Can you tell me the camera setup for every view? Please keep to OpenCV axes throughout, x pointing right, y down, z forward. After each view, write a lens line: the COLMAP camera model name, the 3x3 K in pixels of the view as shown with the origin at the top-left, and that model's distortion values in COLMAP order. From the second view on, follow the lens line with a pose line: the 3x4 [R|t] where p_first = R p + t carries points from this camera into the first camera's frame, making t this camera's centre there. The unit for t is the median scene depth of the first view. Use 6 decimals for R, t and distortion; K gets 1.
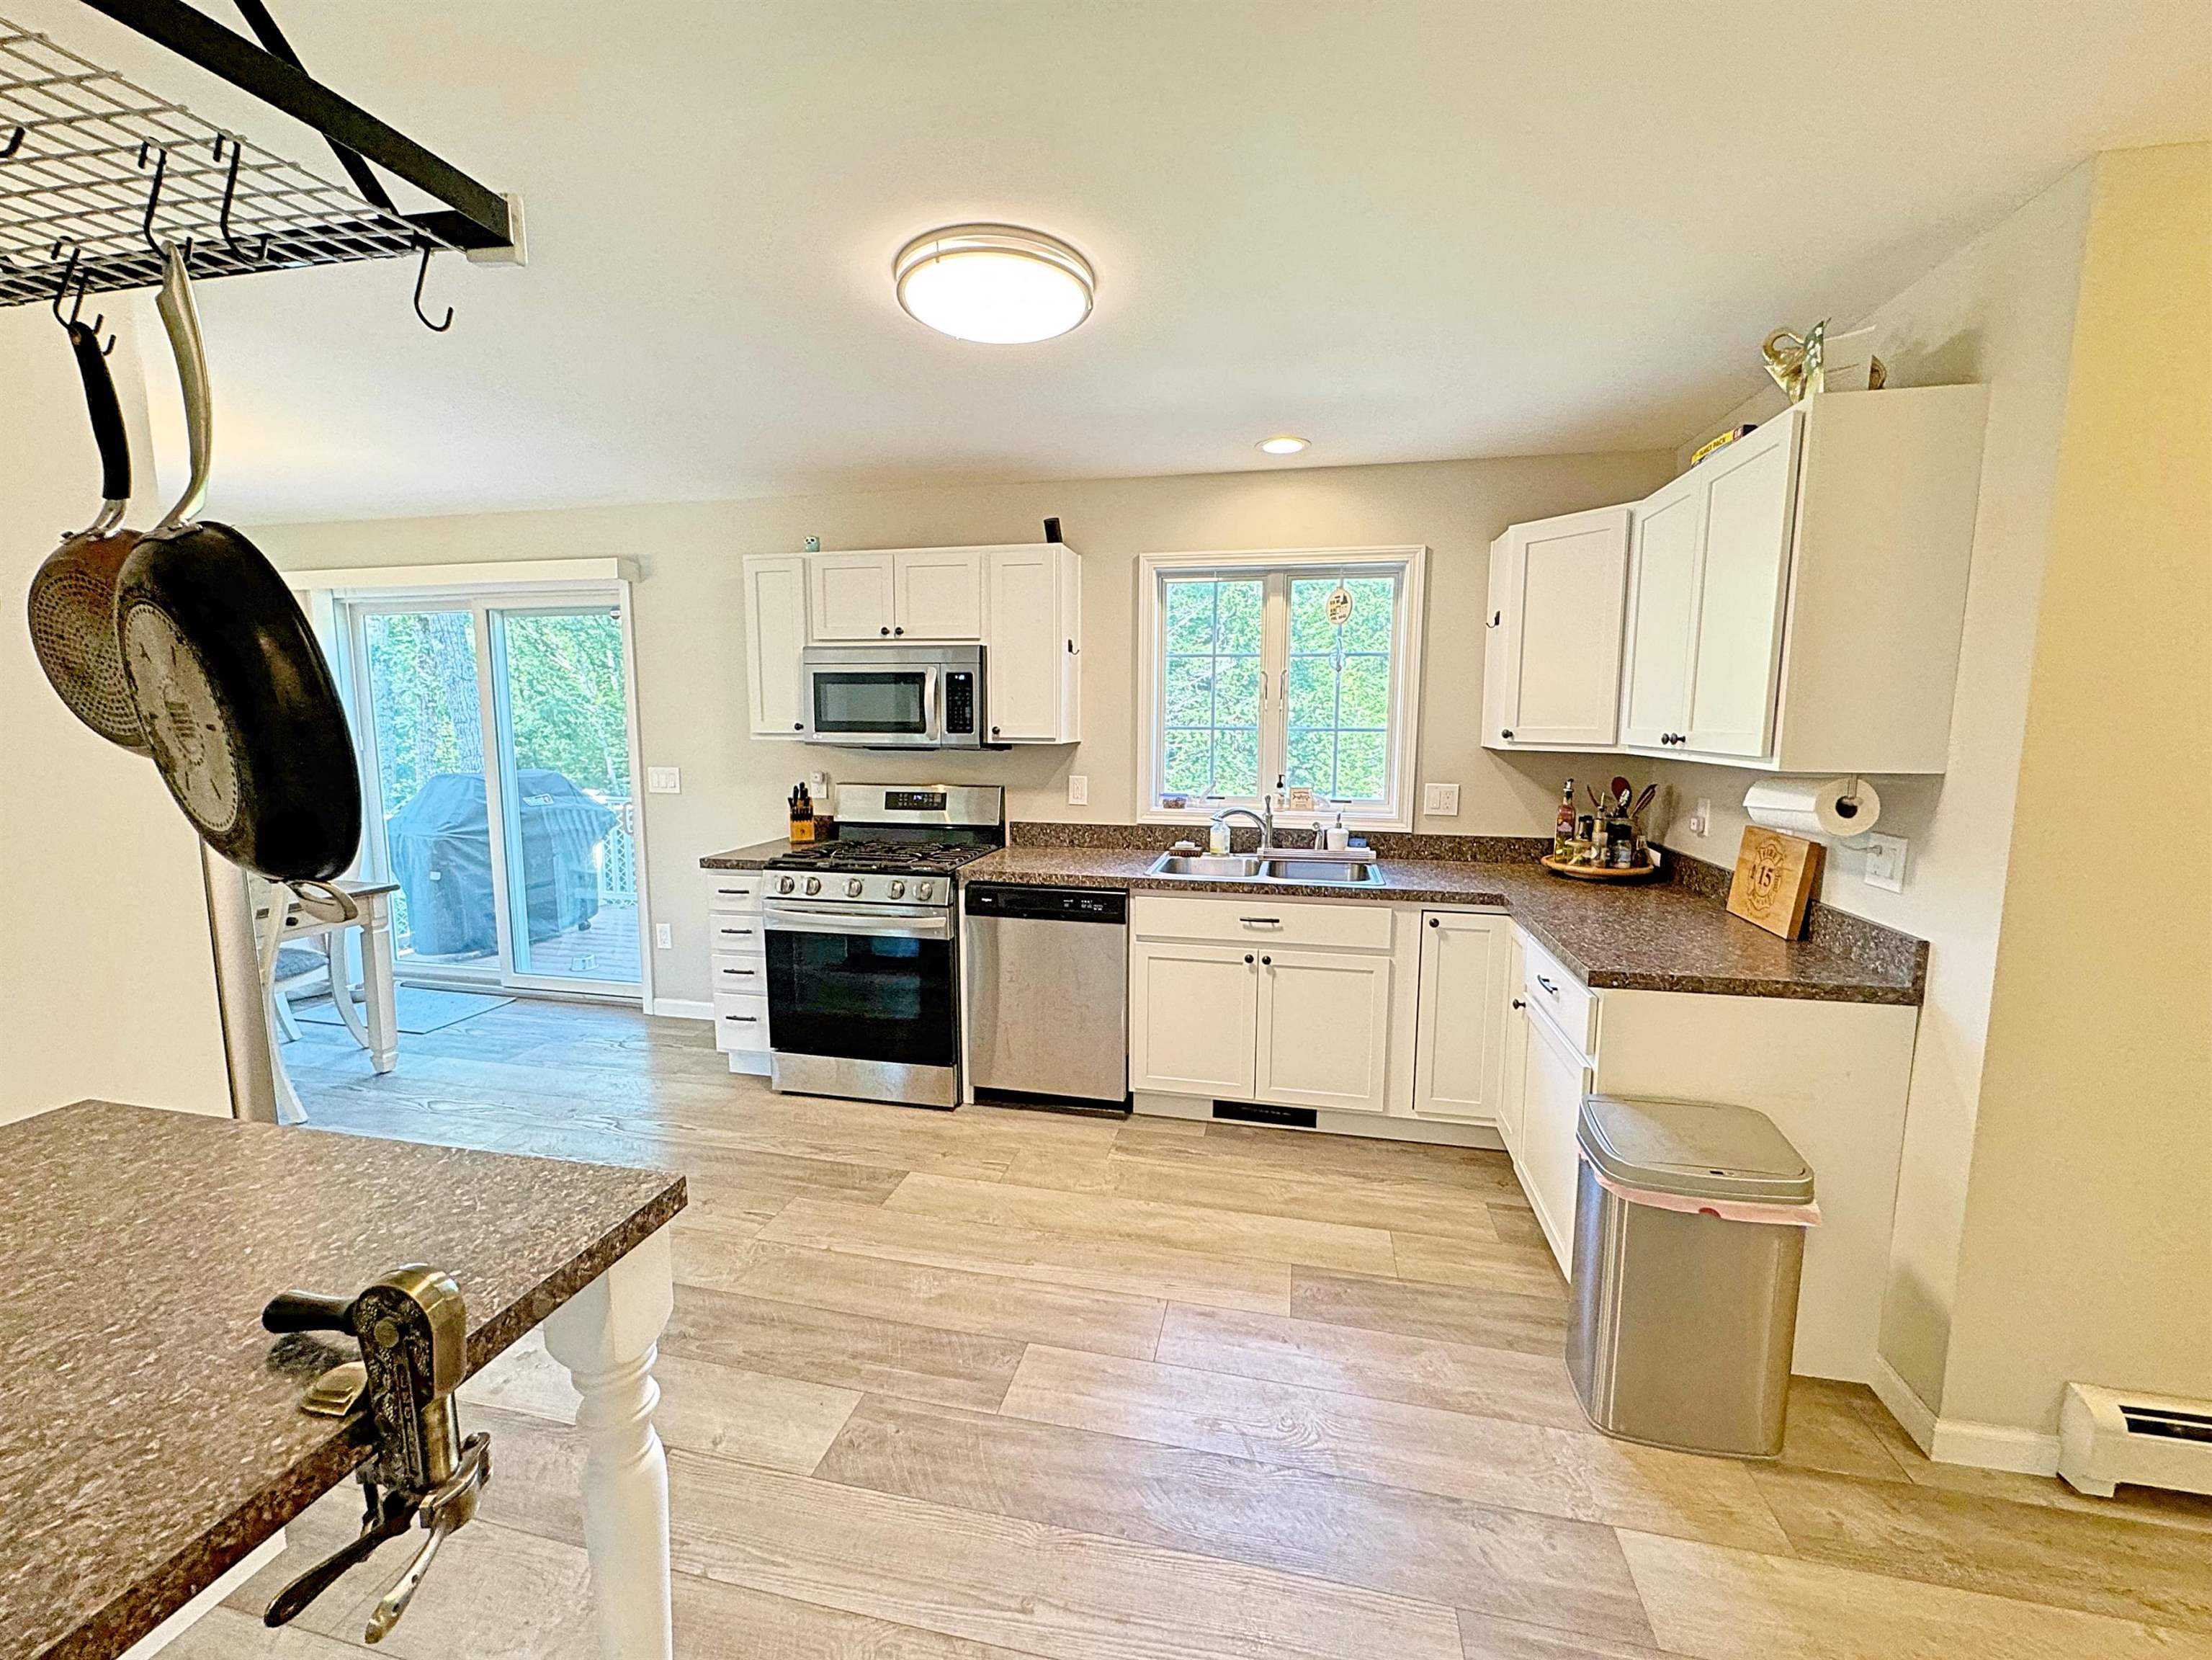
lens RADIAL K [[883.4, 0, 1105.3], [0, 883.4, 826.3], [0, 0, 1]] dist [-0.000414, -0.000061]
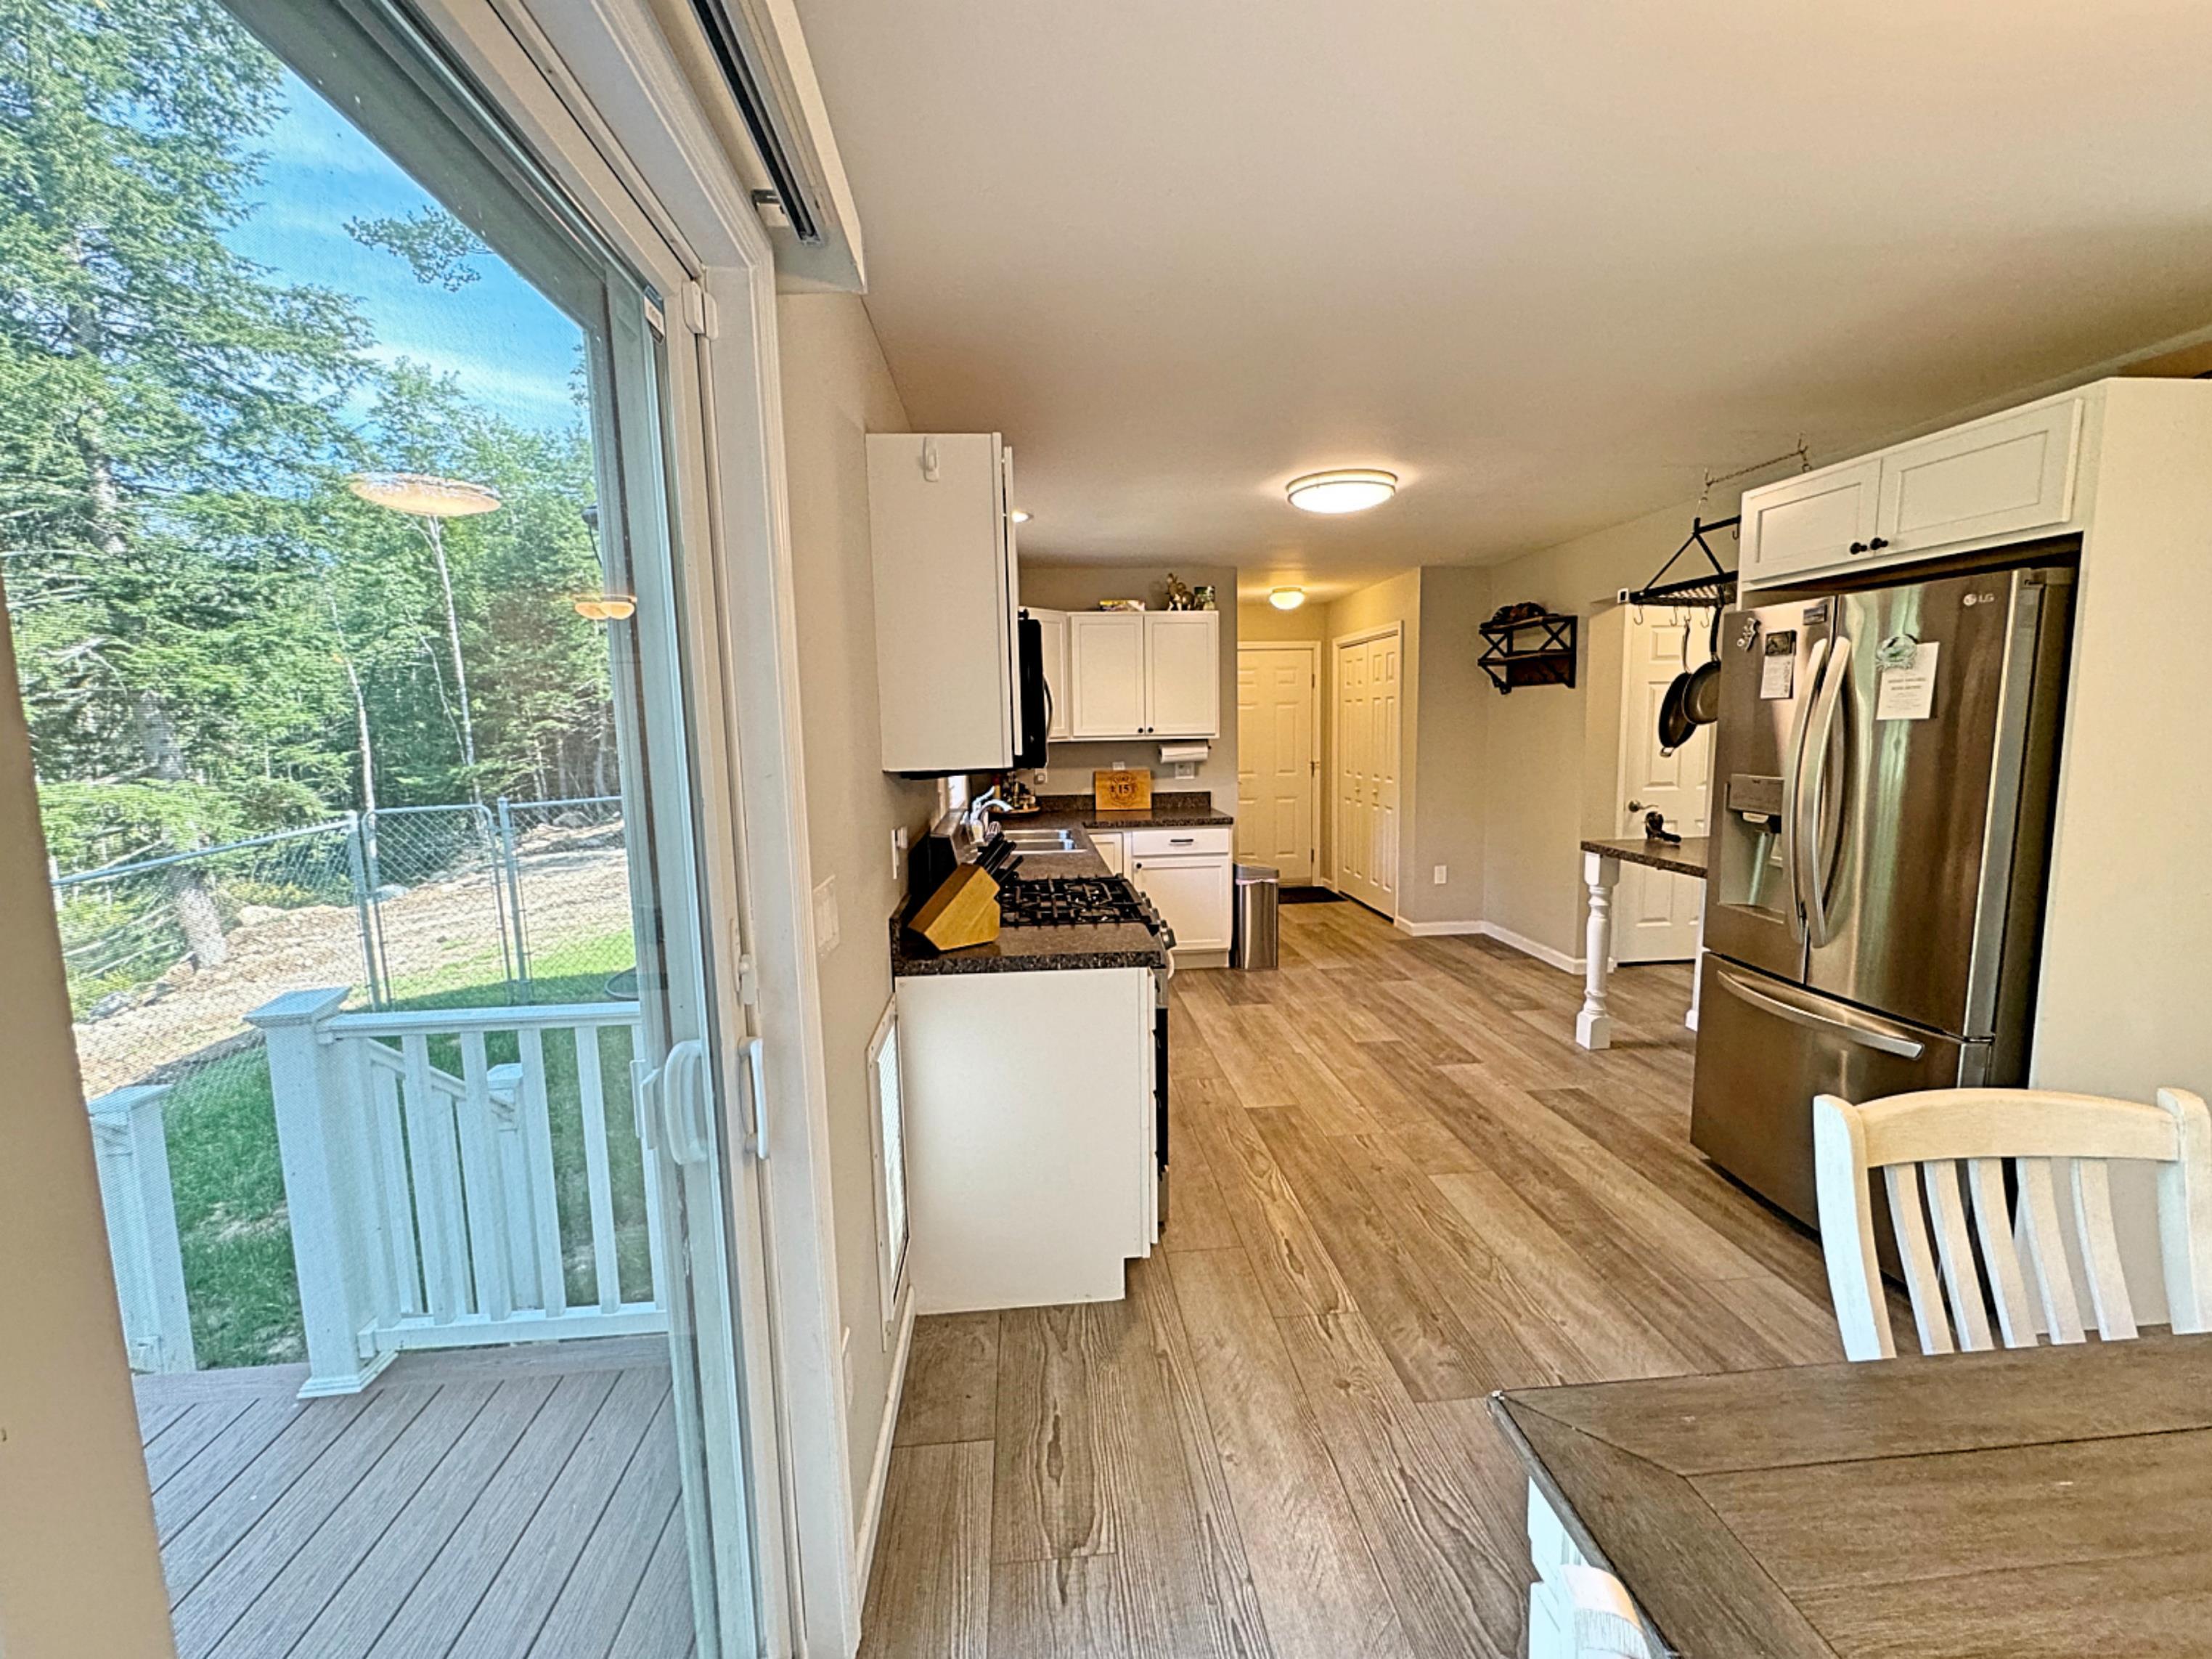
lens RADIAL K [[883.3, 0, 1105.3], [0, 883.3, 825.8], [0, 0, 1]] dist [-0.000414, -0.000061]
pose [[-0.300842, -0.106174, 0.947745, -1.057032], [0.137237, 0.978620, 0.153196, -0.153697], [-0.943748, 0.176153, -0.279839, 1.228660]]
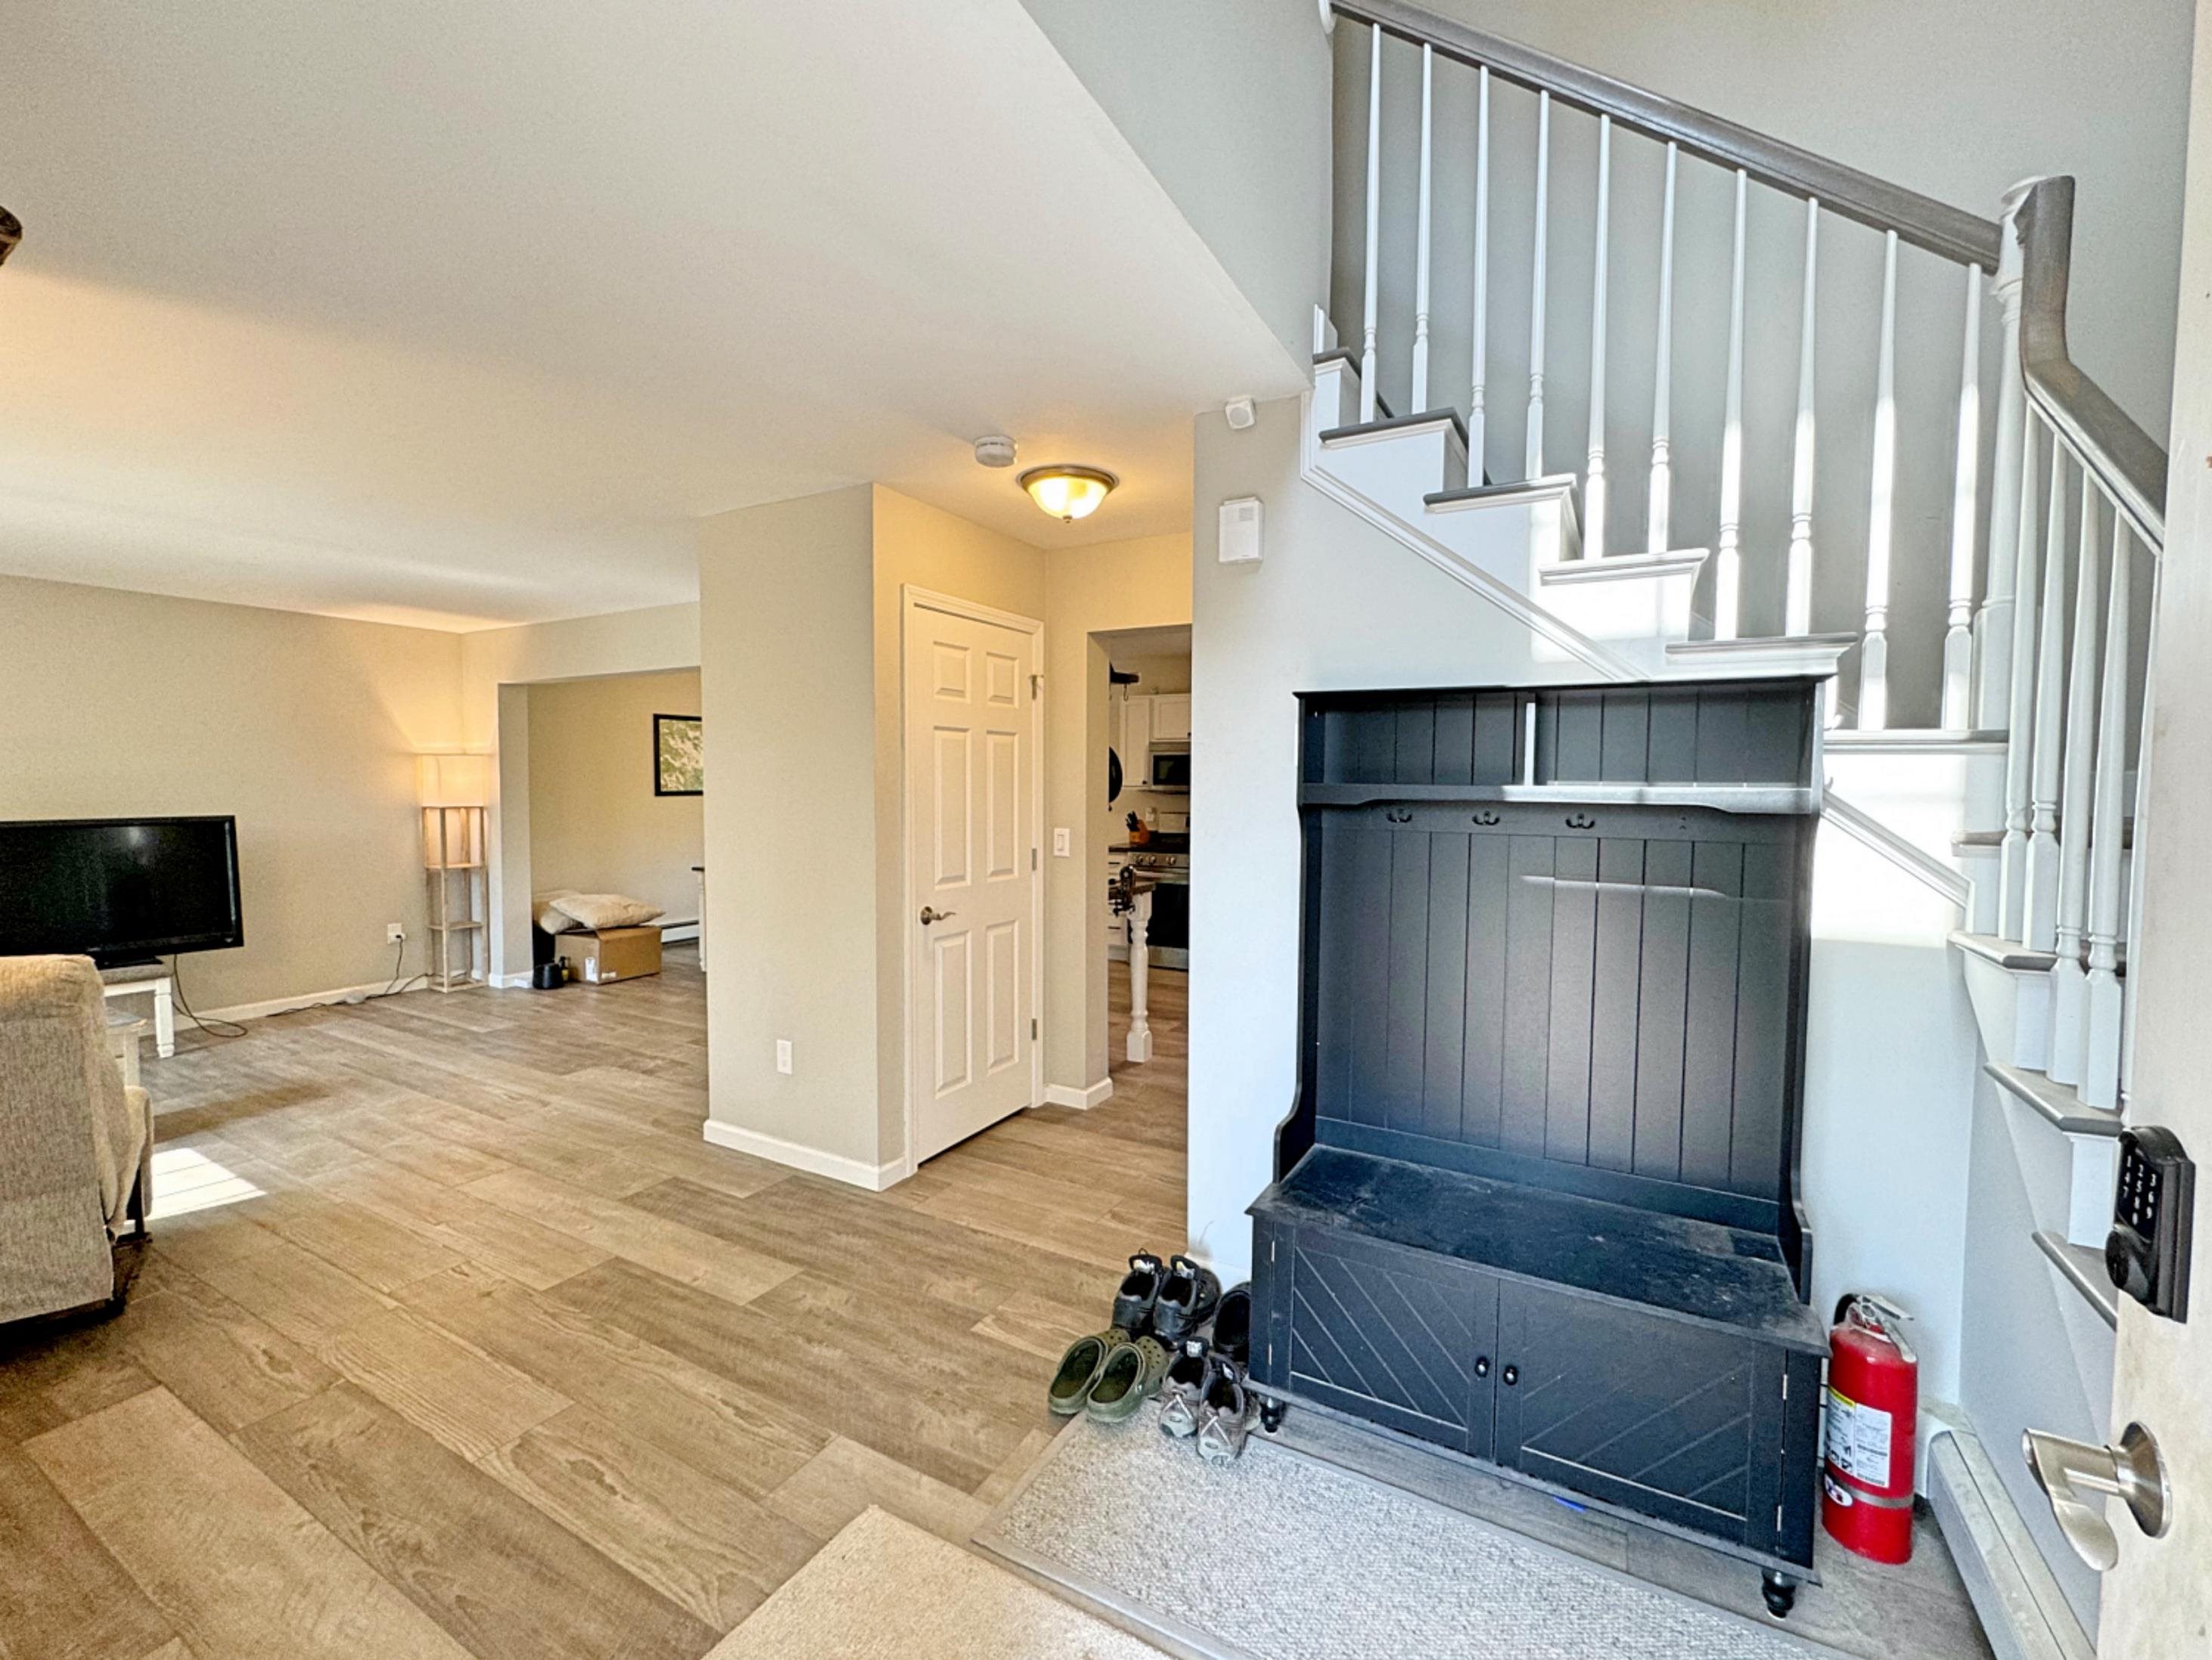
lens RADIAL K [[925.4, 0, 1104.3], [0, 925.4, 823.3], [0, 0, 1]] dist [-0.000768, -0.000390]
pose [[0.956719, 0.015427, -0.290603, 0.181218], [-0.038013, 0.996663, -0.072236, 0.141177], [0.288519, 0.080156, 0.954113, -1.060364]]
